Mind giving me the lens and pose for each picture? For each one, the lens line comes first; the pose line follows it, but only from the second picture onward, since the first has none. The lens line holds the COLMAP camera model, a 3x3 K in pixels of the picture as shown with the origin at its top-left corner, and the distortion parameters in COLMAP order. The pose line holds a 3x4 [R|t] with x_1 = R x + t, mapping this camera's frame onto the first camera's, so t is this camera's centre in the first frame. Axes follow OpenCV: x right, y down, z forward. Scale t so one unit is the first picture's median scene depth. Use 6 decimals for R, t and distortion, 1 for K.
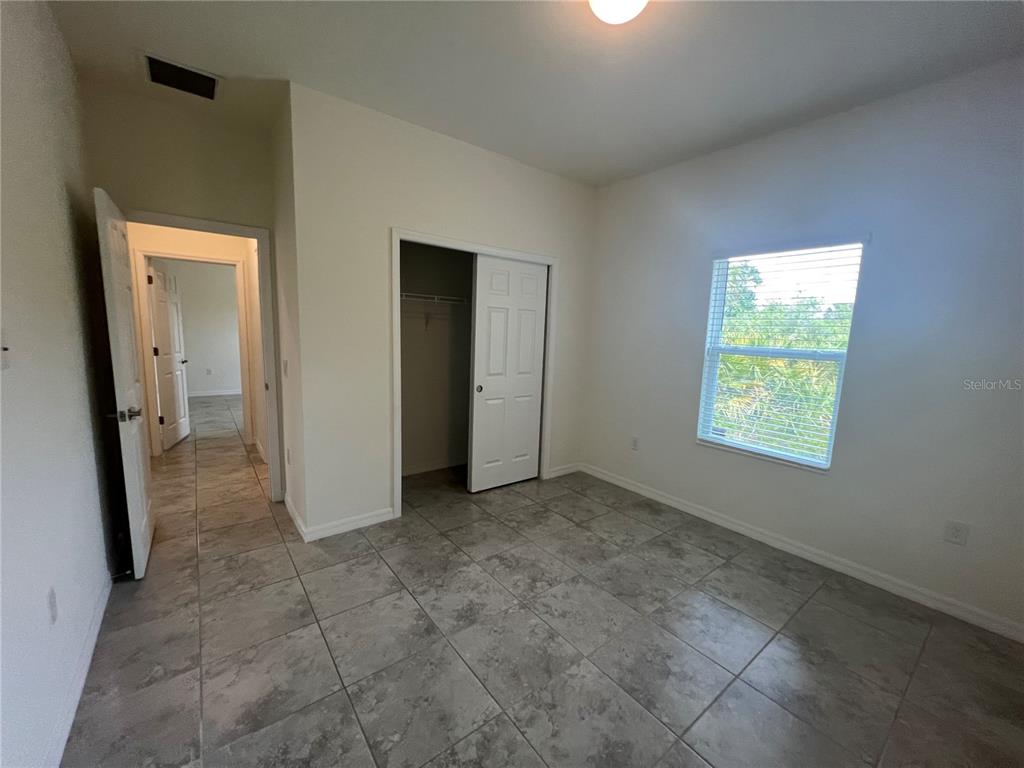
lens RADIAL K [[414.5, 0, 516.5], [0, 414.5, 386.4], [0, 0, 1]] dist [0.013800, 0.000166]
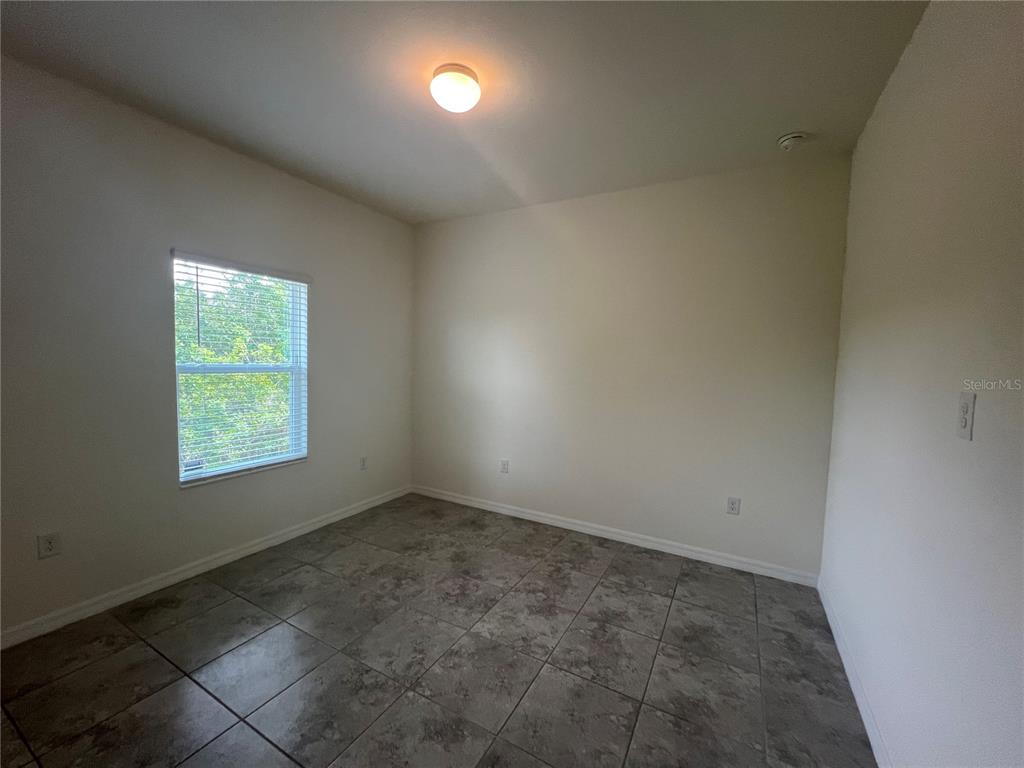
lens RADIAL K [[414.5, 0, 507.2], [0, 414.5, 377.6], [0, 0, 1]] dist [0.013800, 0.000166]
pose [[-0.381461, -0.082879, 0.920662, -0.758918], [0.083071, 0.988869, 0.123438, -0.174050], [-0.920645, 0.123567, -0.370330, 1.028819]]
